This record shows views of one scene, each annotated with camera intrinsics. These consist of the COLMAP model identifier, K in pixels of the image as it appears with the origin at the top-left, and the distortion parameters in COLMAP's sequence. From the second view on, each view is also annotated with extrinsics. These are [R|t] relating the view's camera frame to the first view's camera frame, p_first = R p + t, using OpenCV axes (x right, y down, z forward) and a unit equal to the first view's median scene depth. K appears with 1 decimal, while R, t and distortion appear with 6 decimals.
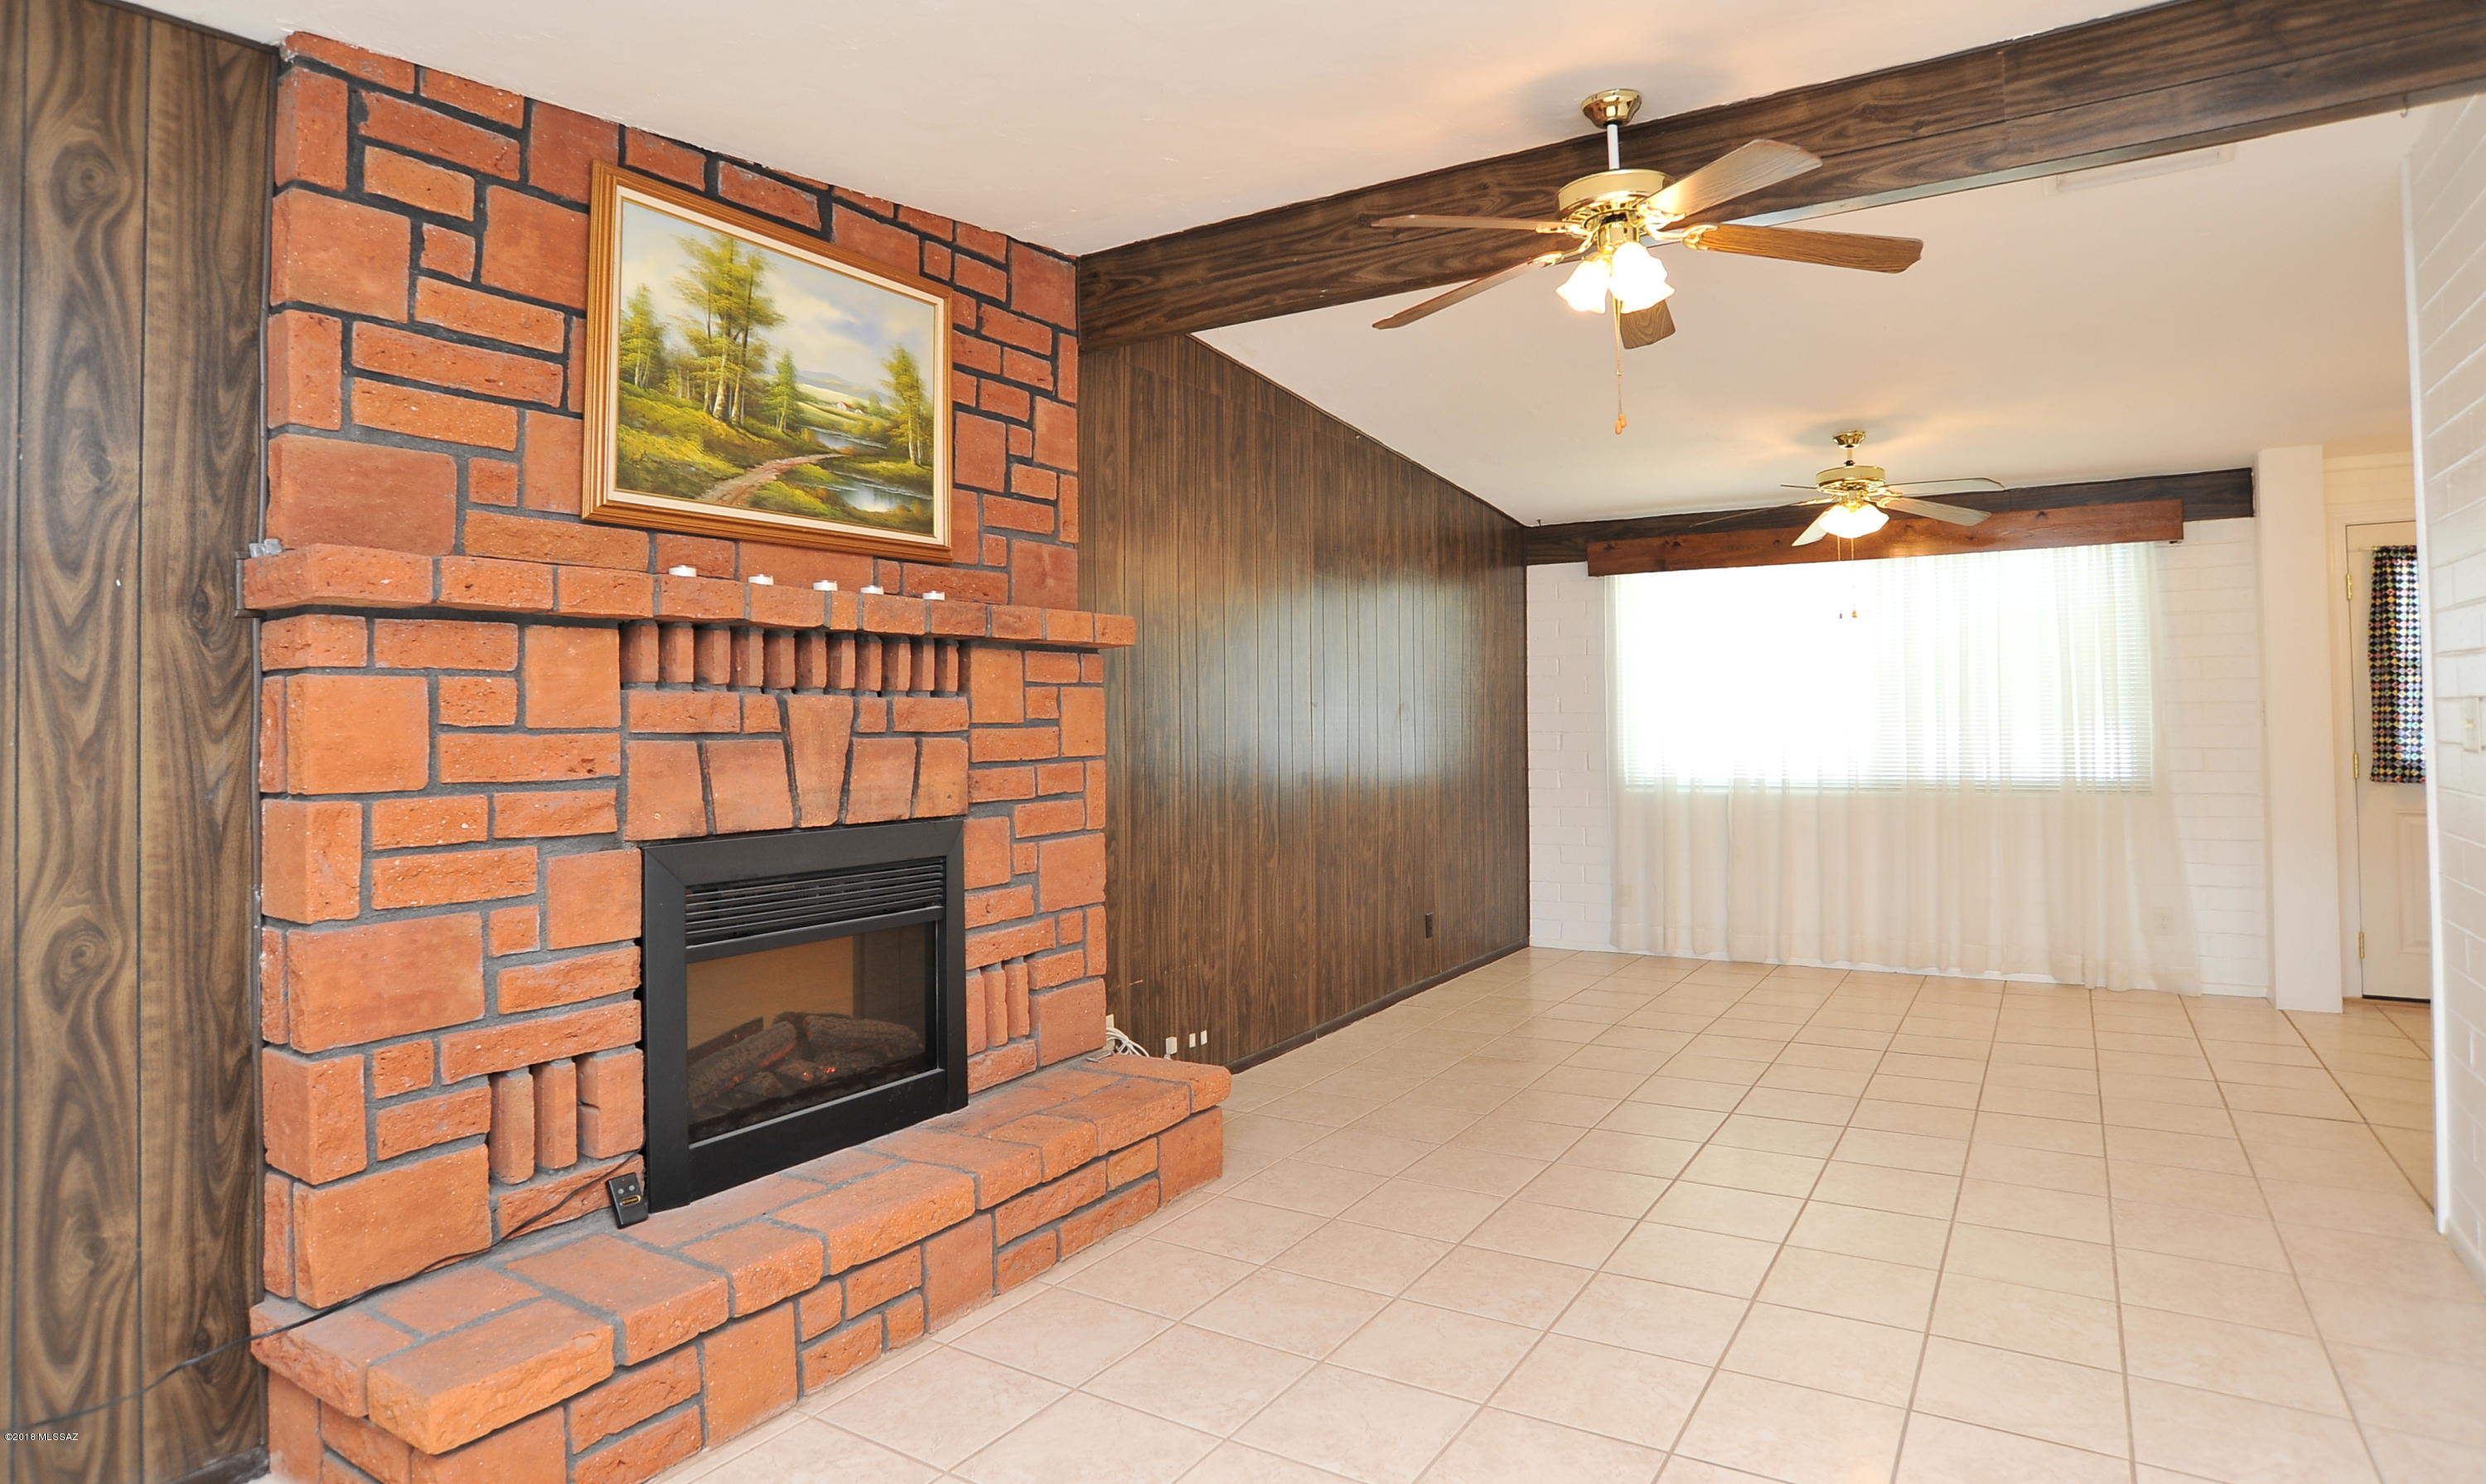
lens RADIAL K [[1319.1, 0, 1237.0], [0, 1319.1, 681.9], [0, 0, 1]] dist [-0.103459, 0.050393]
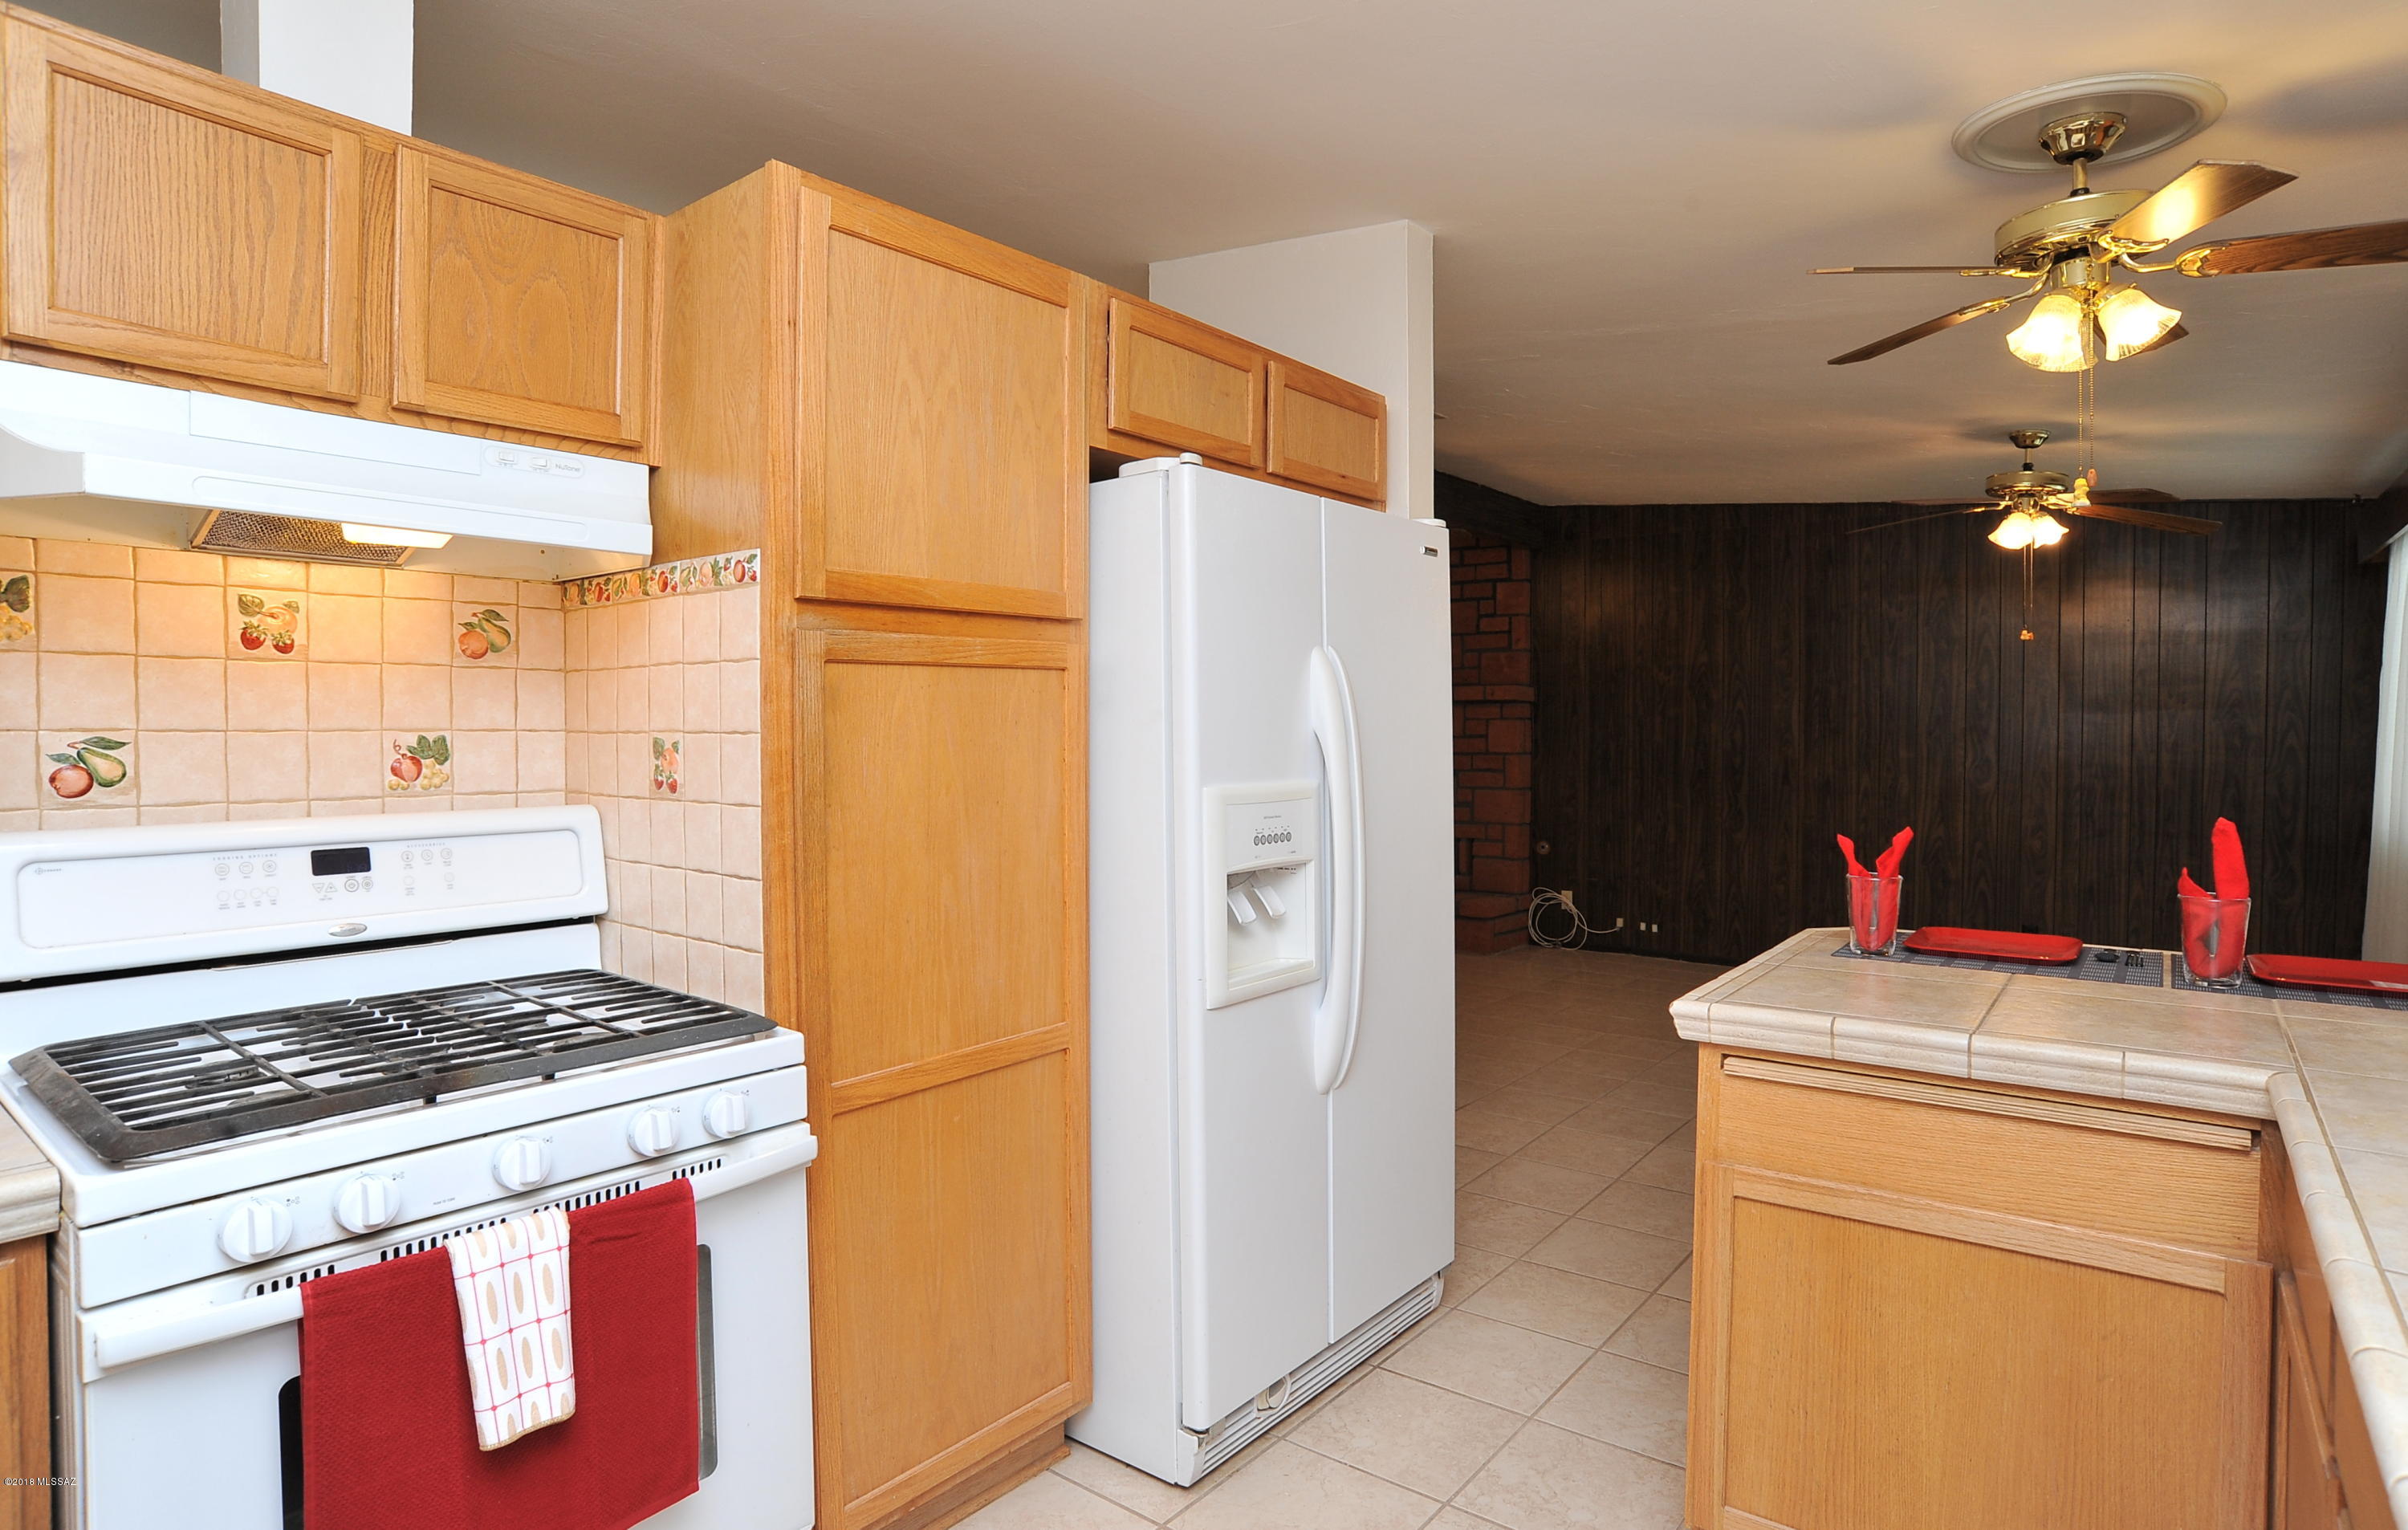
lens RADIAL K [[1262.0, 0, 1204.0], [0, 1262.0, 765.0], [0, 0, 1]] dist [-0.067660, 0.000037]
pose [[-0.086175, 0.041901, -0.995399, 1.592689], [0.027950, 0.998824, 0.039626, -0.014061], [0.995888, -0.024406, -0.087244, 0.574029]]
